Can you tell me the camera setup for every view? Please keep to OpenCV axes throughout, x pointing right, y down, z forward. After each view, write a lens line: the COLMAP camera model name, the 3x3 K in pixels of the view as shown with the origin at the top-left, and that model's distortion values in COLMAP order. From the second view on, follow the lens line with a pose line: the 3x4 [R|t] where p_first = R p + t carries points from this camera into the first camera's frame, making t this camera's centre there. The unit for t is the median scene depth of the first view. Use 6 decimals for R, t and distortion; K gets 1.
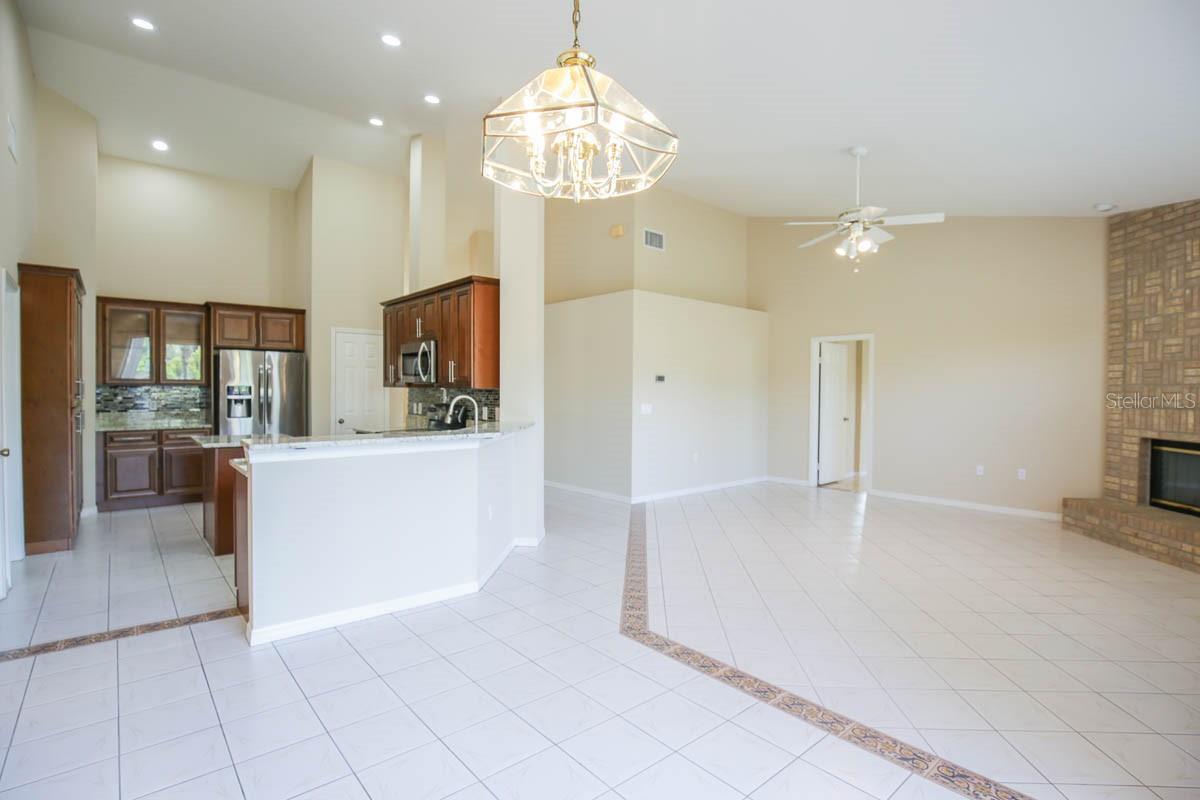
lens RADIAL K [[568.5, 0, 599.7], [0, 568.5, 398.7], [0, 0, 1]] dist [-0.028928, 0.005948]
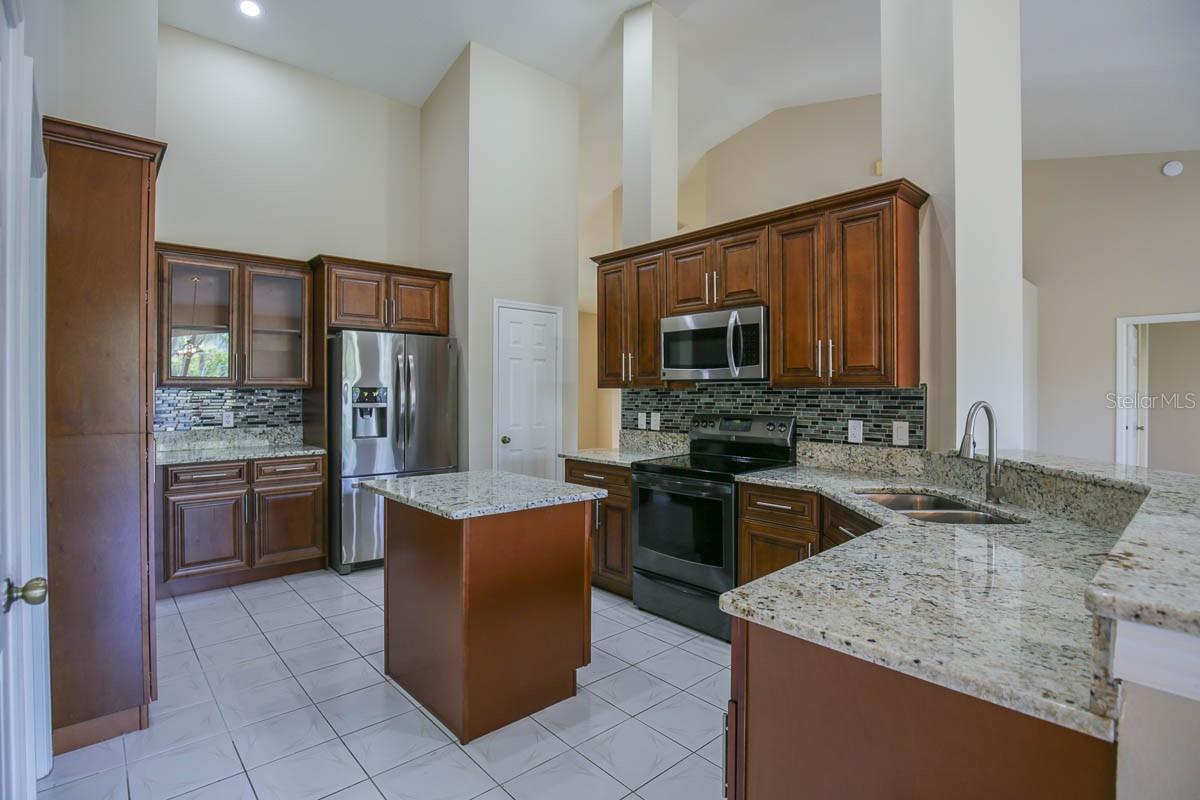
lens RADIAL K [[568.5, 0, 588.6], [0, 568.5, 393.3], [0, 0, 1]] dist [-0.028928, 0.005948]
pose [[0.999869, -0.006104, 0.015010, -0.401965], [0.006325, 0.999872, -0.014719, -0.005358], [-0.014918, 0.014812, 0.999779, 0.357254]]
